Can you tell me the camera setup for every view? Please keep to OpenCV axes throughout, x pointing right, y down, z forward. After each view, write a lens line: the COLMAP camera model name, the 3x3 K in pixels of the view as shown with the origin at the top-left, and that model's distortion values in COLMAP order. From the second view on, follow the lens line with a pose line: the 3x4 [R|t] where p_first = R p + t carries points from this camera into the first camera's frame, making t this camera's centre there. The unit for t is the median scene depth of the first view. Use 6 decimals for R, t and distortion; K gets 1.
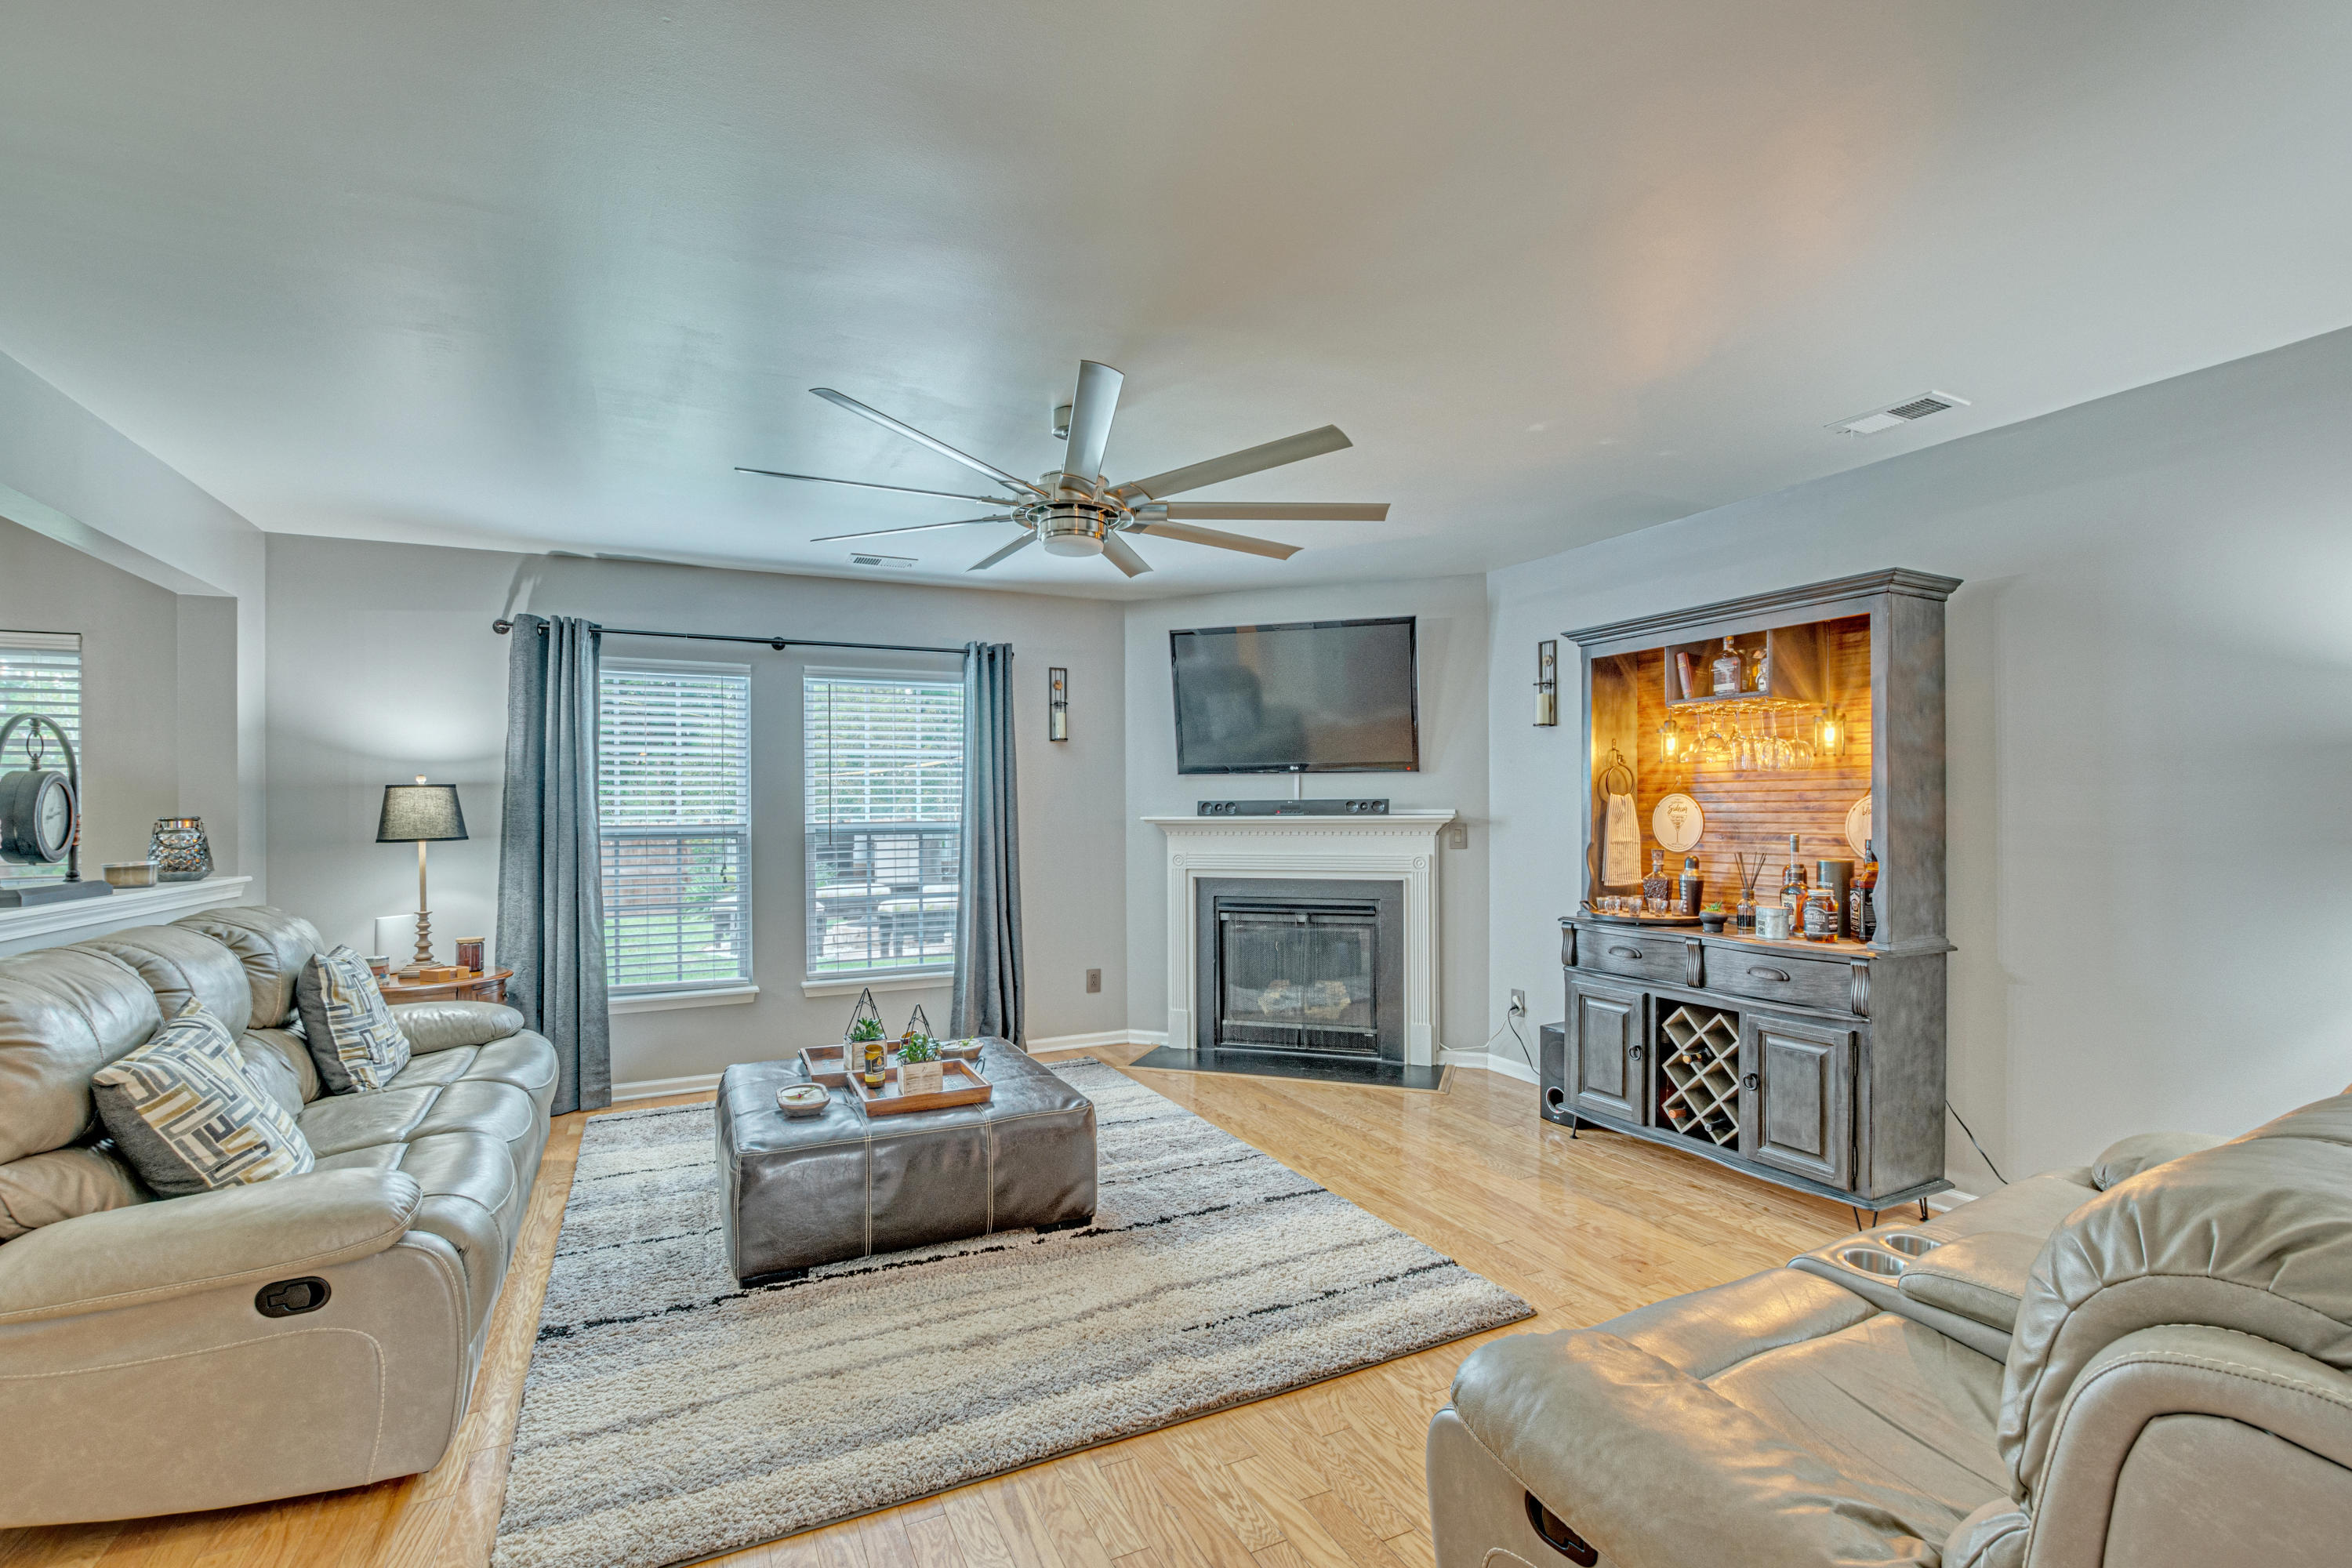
lens RADIAL K [[1037.0, 0, 1170.1], [0, 1037.0, 809.1], [0, 0, 1]] dist [-0.023718, 0.000916]
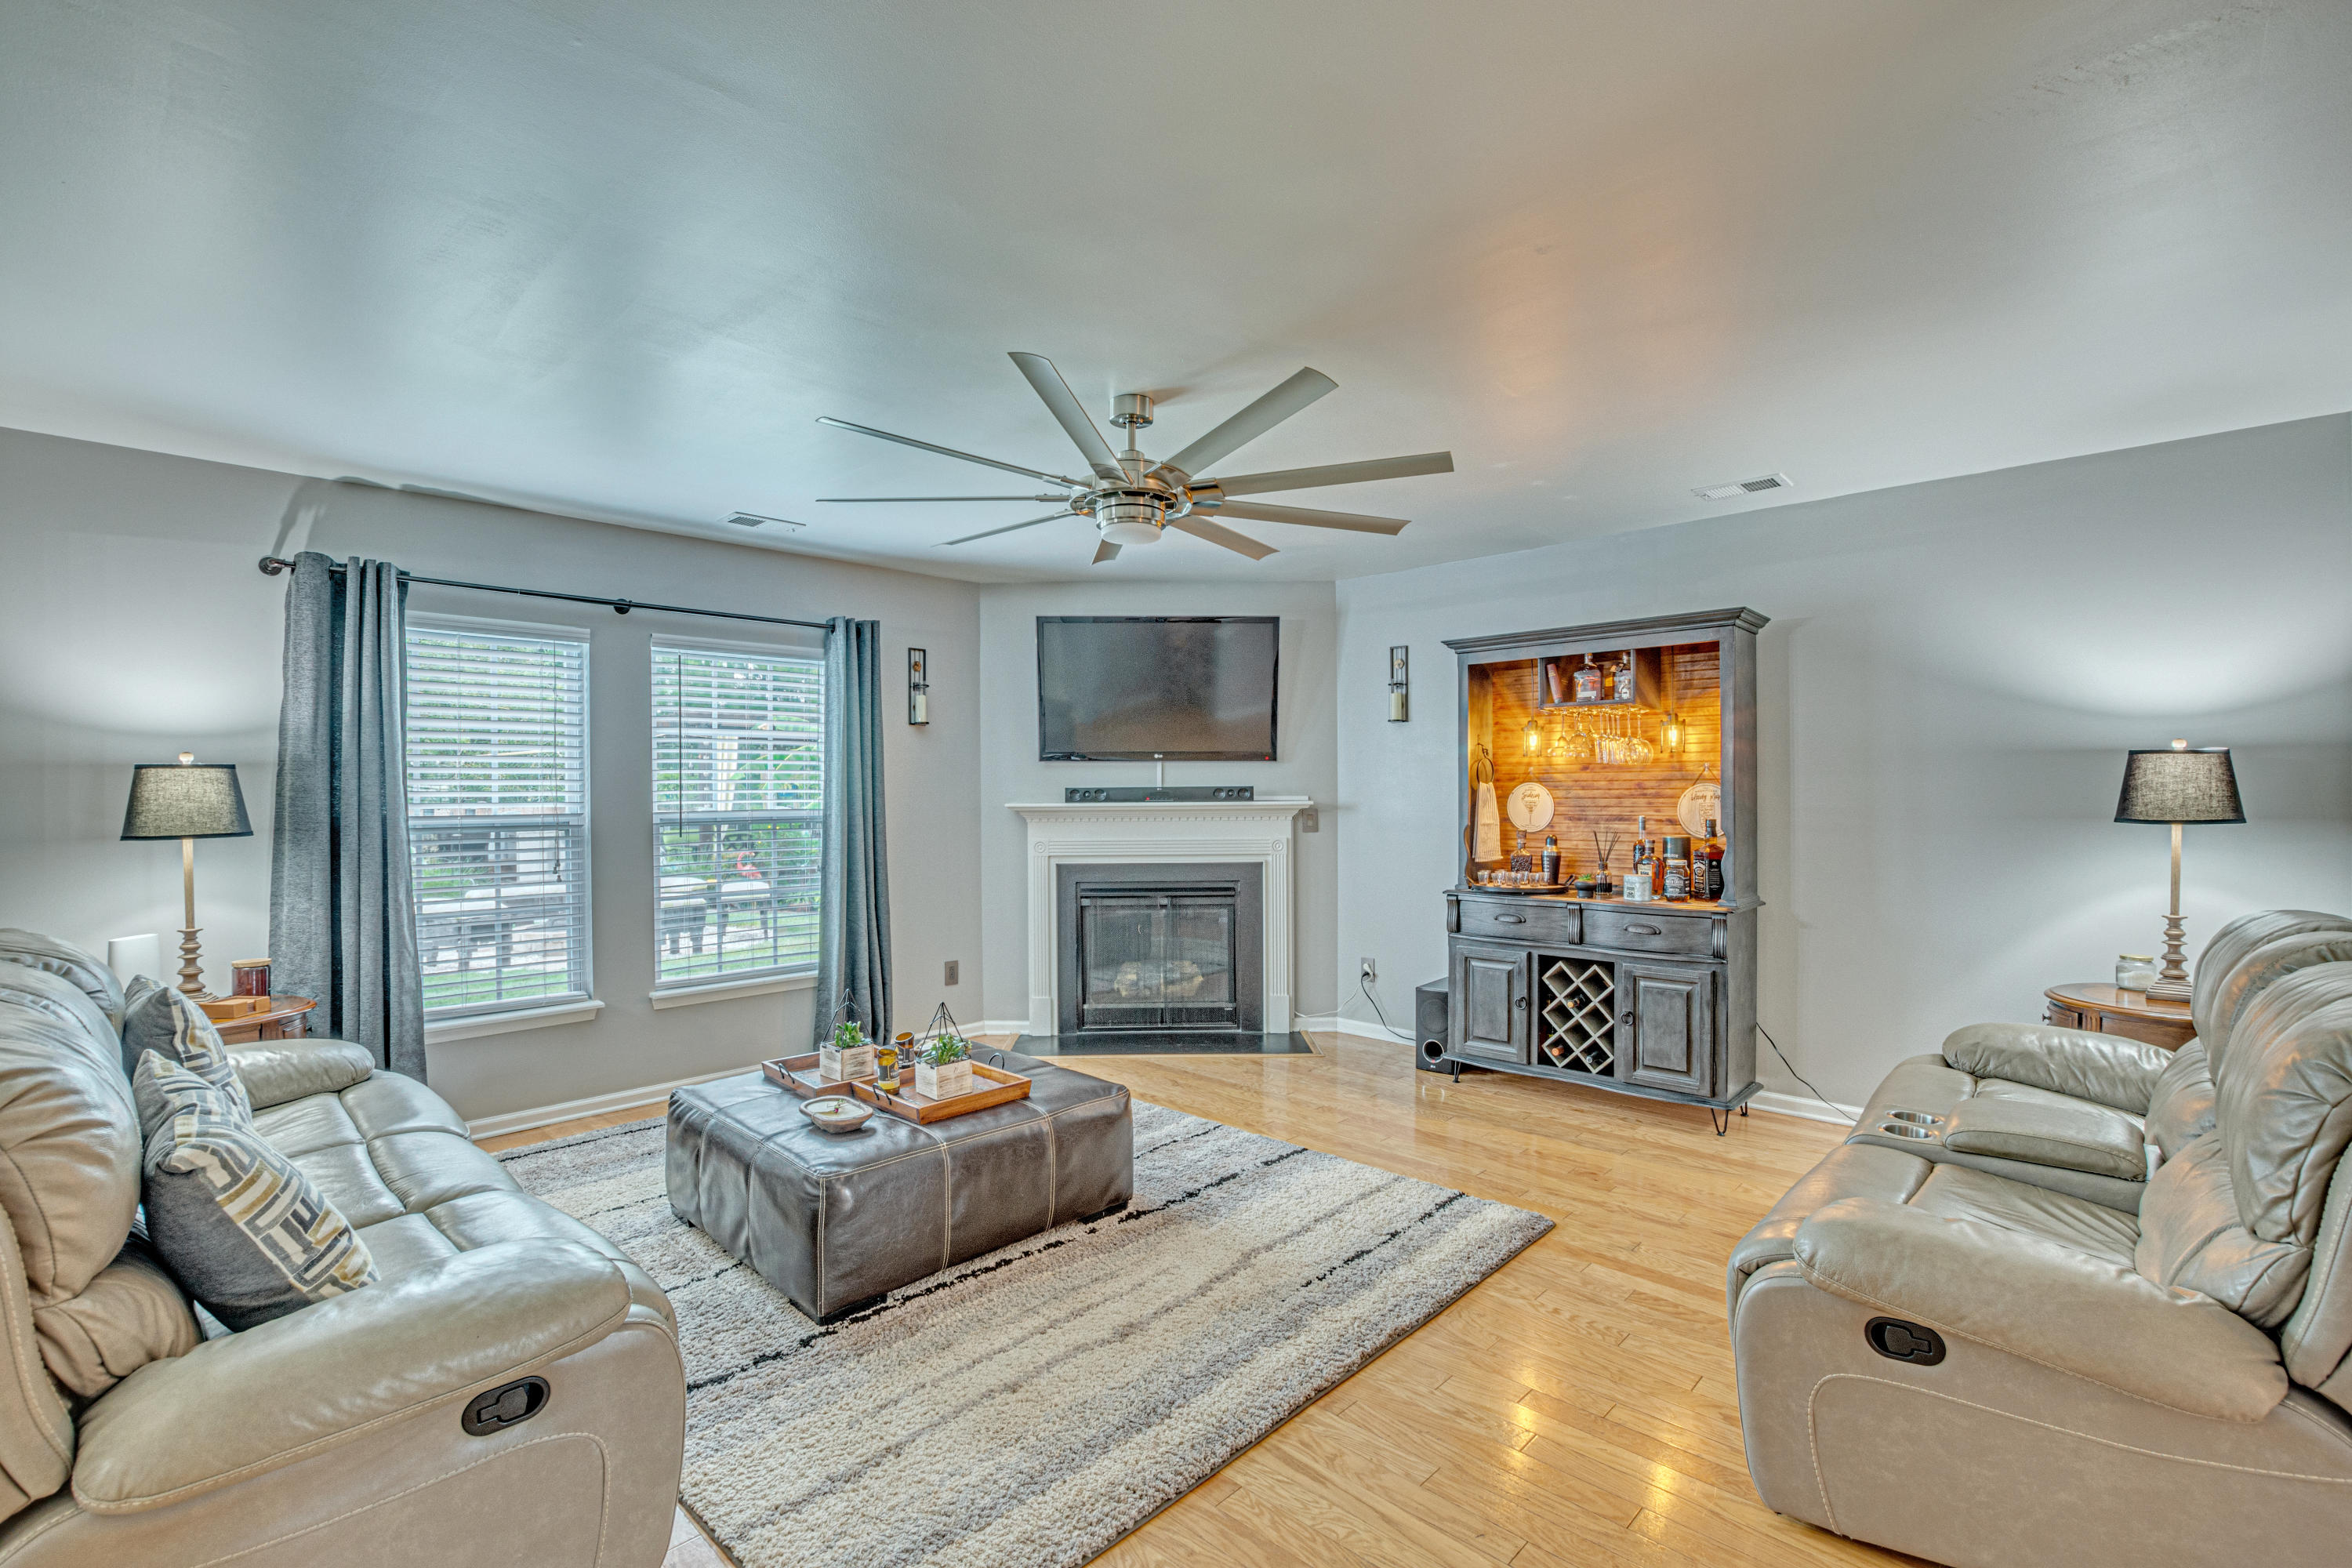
lens RADIAL K [[1037.0, 0, 1175.1], [0, 1037.0, 793.3], [0, 0, 1]] dist [-0.023718, 0.000916]
pose [[0.938750, 0.000101, 0.344599, -0.321099], [0.000888, 0.999996, -0.002712, 0.000689], [-0.344598, 0.002852, 0.938746, 0.031850]]
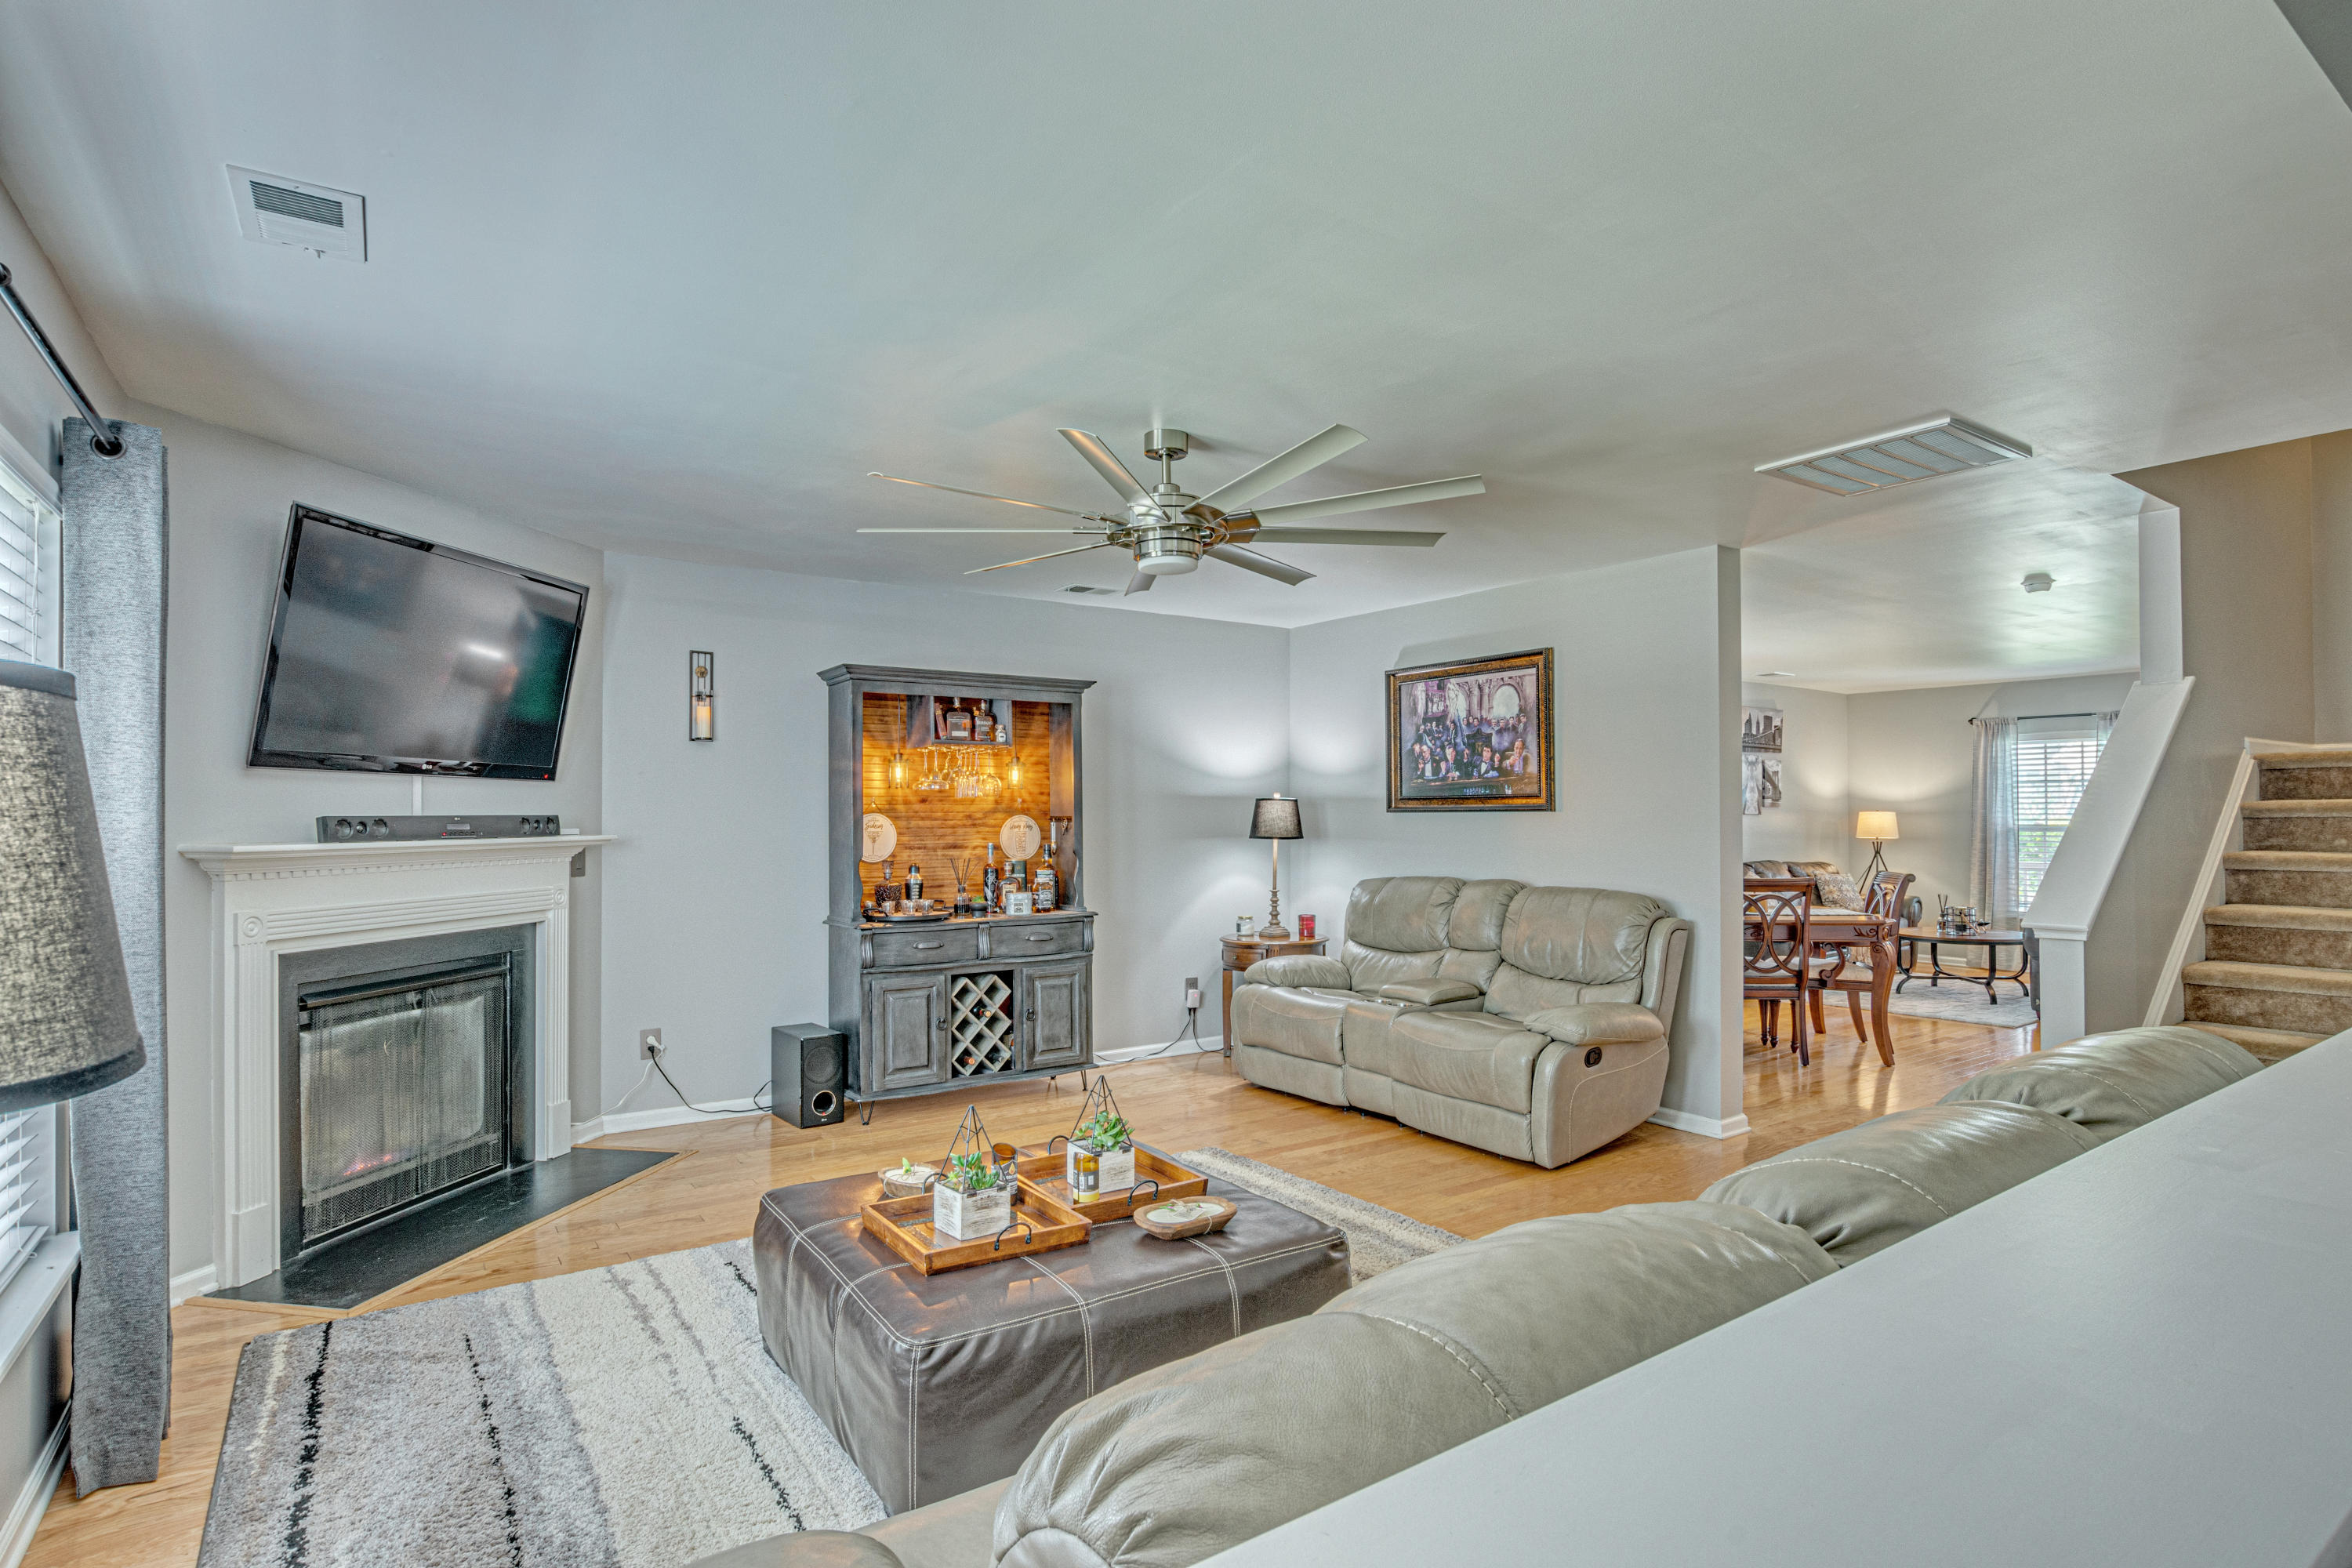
lens RADIAL K [[1194.5, 0, 1160.6], [0, 1194.5, 801.6], [0, 0, 1]] dist [-0.001695, 0.000931]
pose [[-0.145644, 0.019154, 0.989152, -0.999758], [0.005693, 0.999812, -0.018523, -0.000798], [-0.989321, 0.002933, -0.145726, 0.944740]]
